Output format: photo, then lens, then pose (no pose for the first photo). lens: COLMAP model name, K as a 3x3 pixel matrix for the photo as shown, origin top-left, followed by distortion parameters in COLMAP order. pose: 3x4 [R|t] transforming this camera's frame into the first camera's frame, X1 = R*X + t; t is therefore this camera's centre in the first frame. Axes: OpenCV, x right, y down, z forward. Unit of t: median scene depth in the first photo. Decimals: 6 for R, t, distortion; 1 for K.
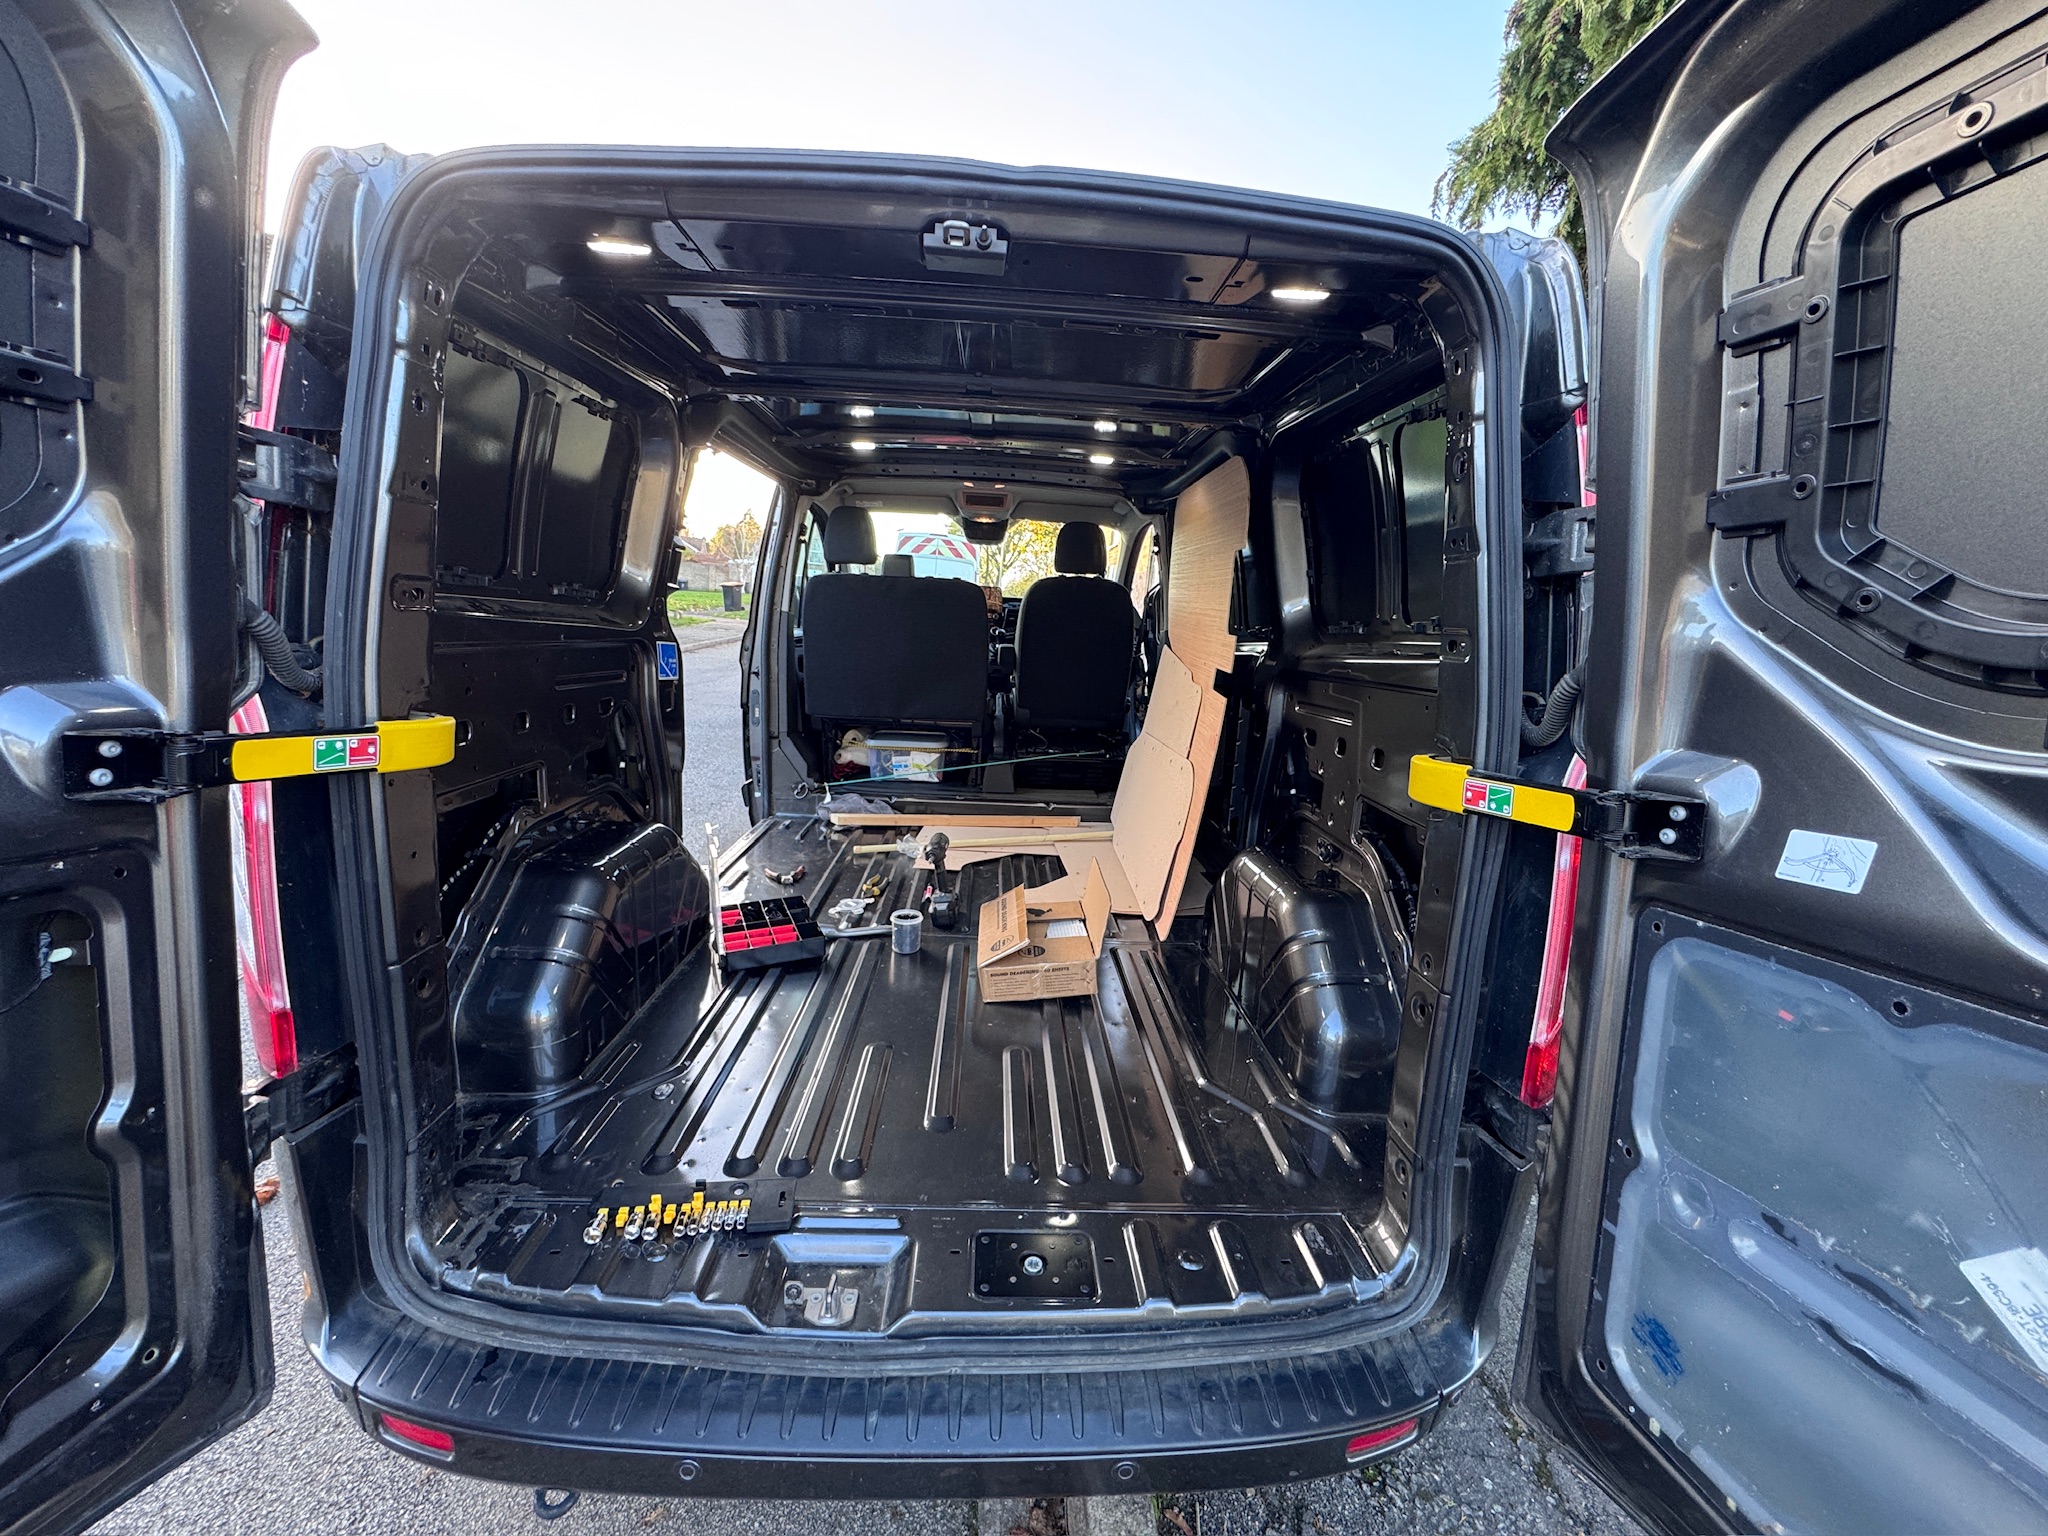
lens RADIAL K [[807.1, 0, 1031.4], [0, 807.1, 781.1], [0, 0, 1]] dist [-0.007874, 0.000058]
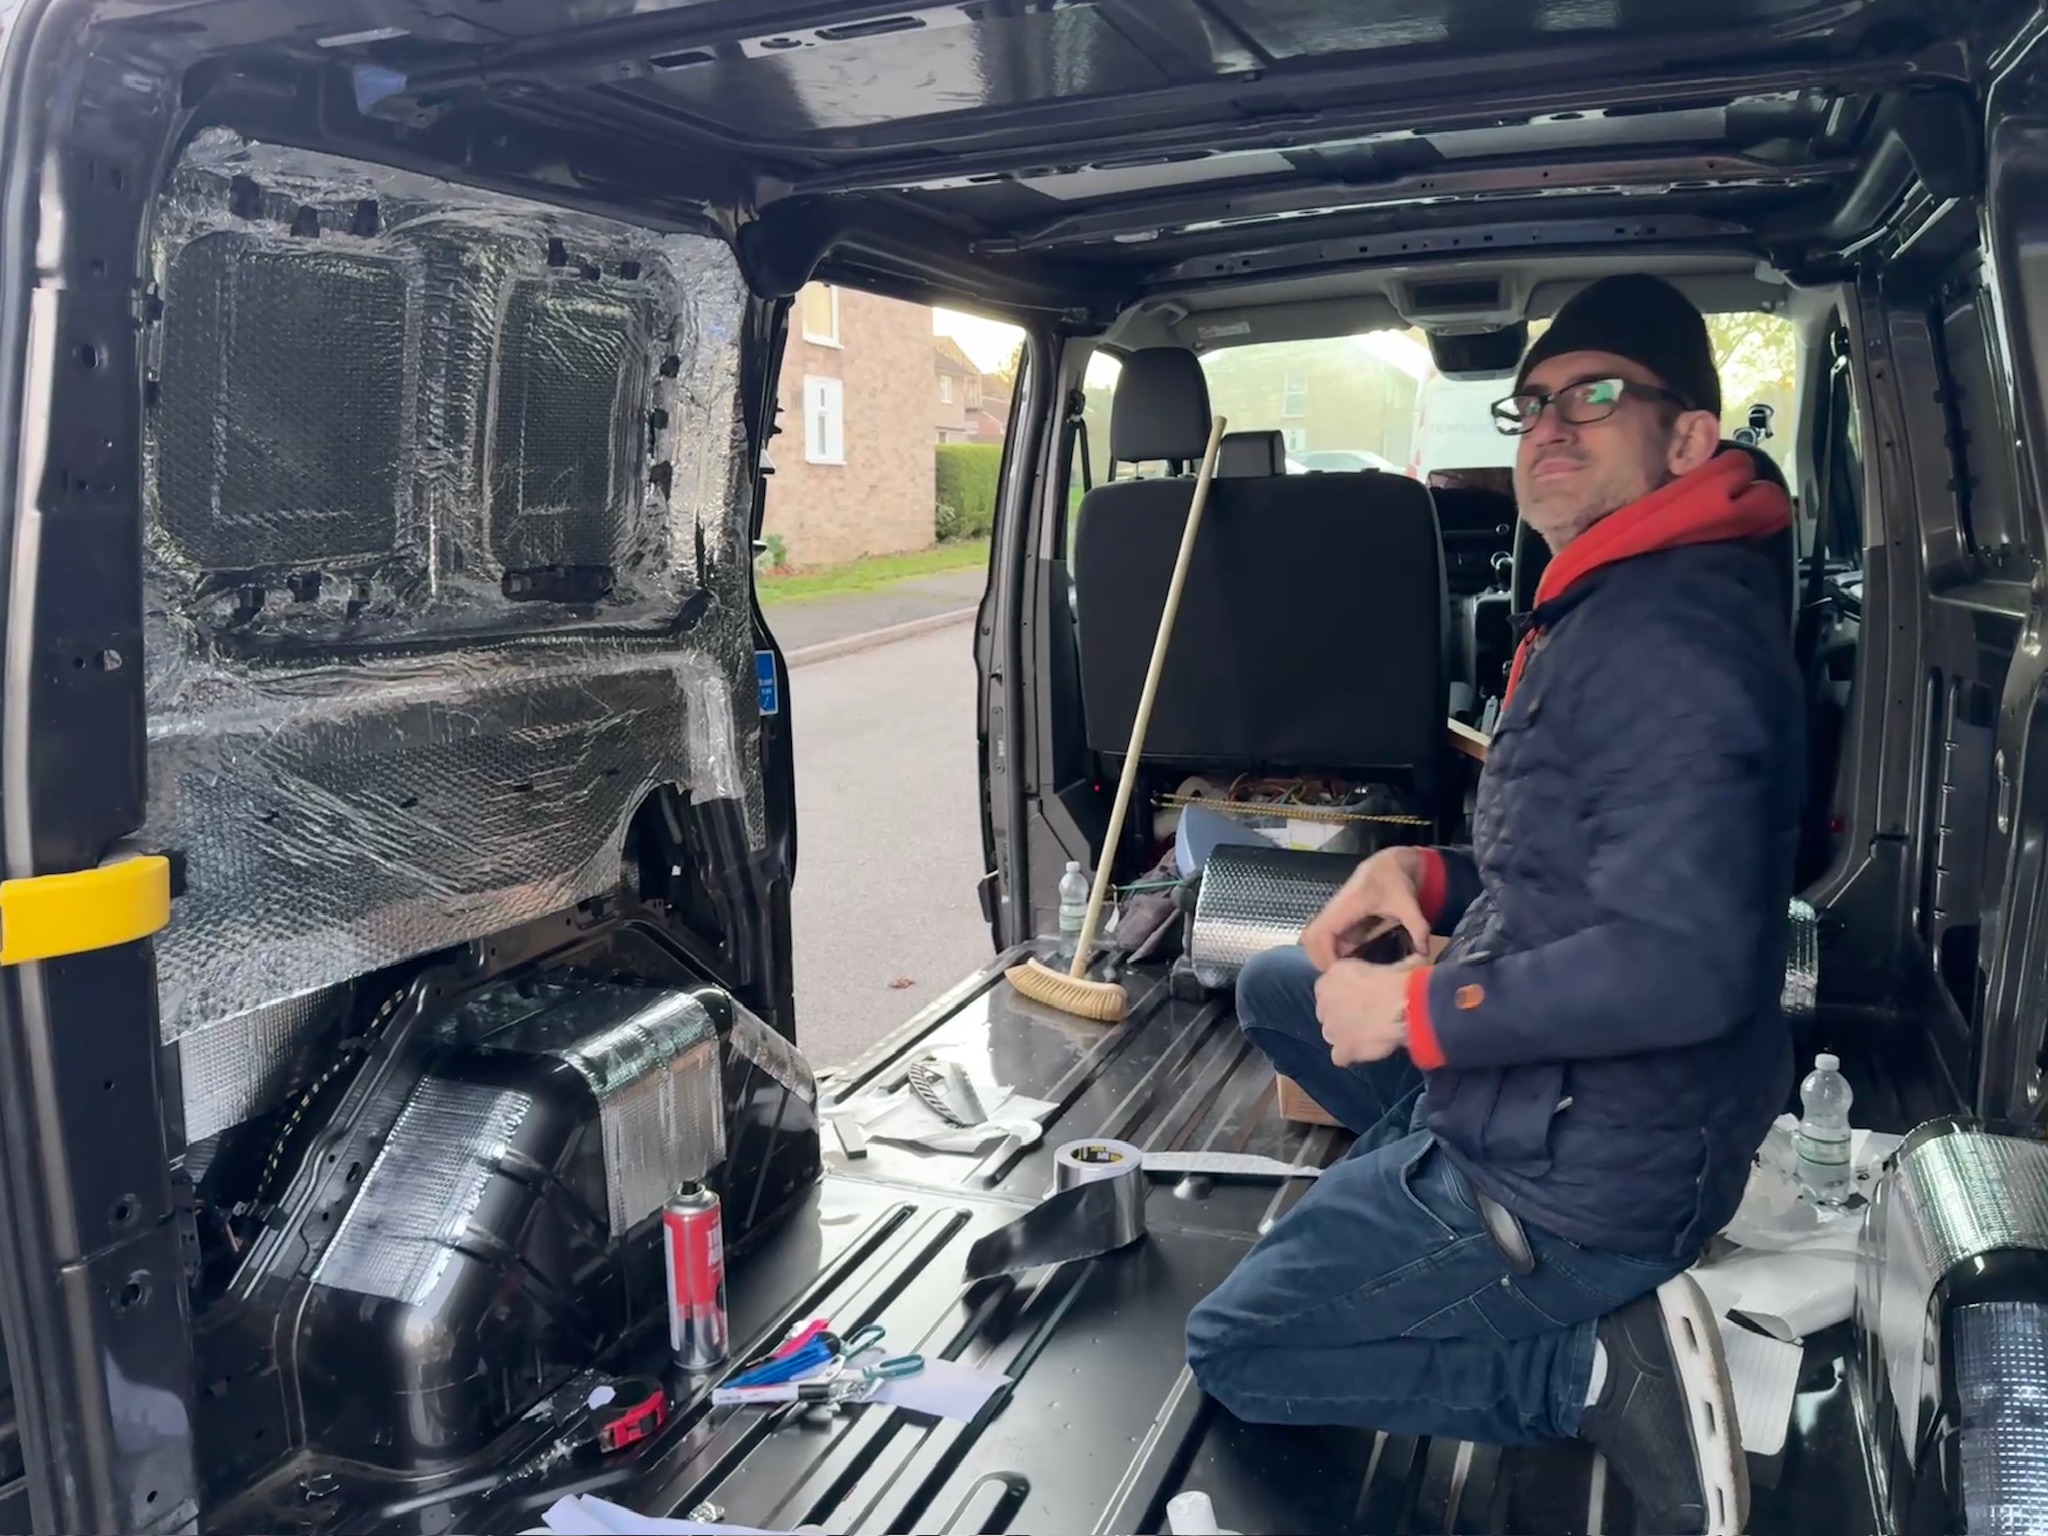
lens RADIAL K [[1566.4, 0, 1038.2], [0, 1566.4, 779.6], [0, 0, 1]] dist [0.033499, -0.037030]
pose [[0.907481, -0.000919, -0.420092, 0.117074], [-0.011642, 0.999559, -0.027334, -0.035358], [0.419932, 0.029696, 0.907070, 0.062906]]
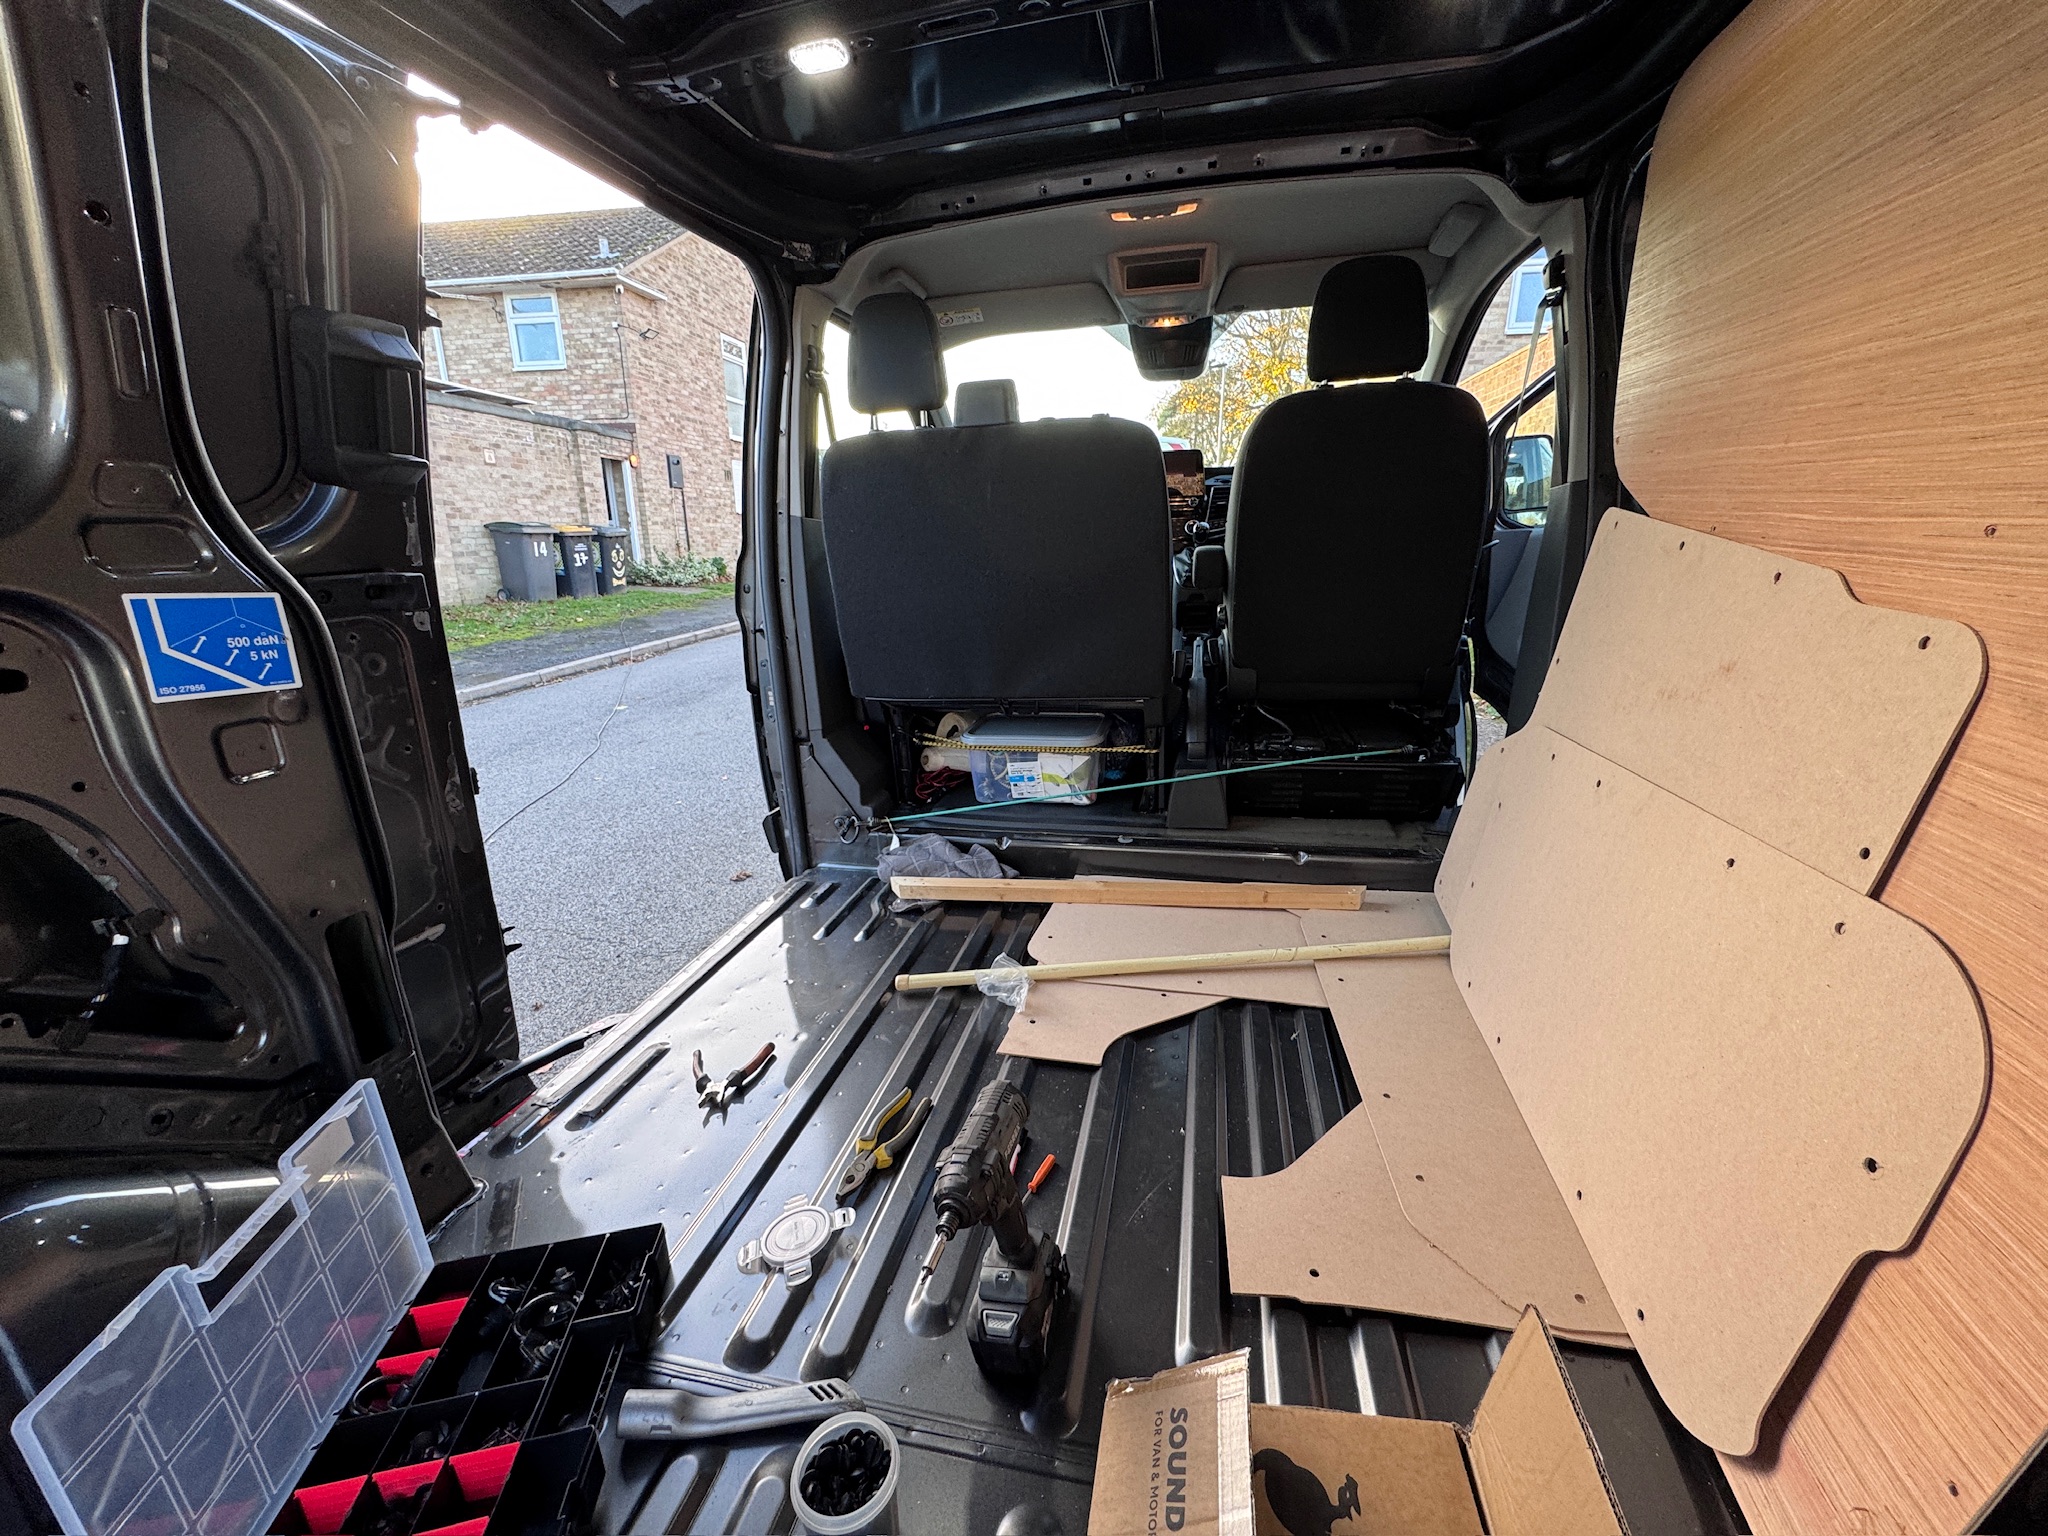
lens RADIAL K [[807.1, 0, 1032.0], [0, 807.1, 770.4], [0, 0, 1]] dist [-0.007874, 0.000058]
pose [[0.963574, -0.012041, -0.267170, -0.003440], [0.032586, 0.996829, 0.072601, -0.068080], [0.265449, -0.078662, 0.960911, 0.473622]]
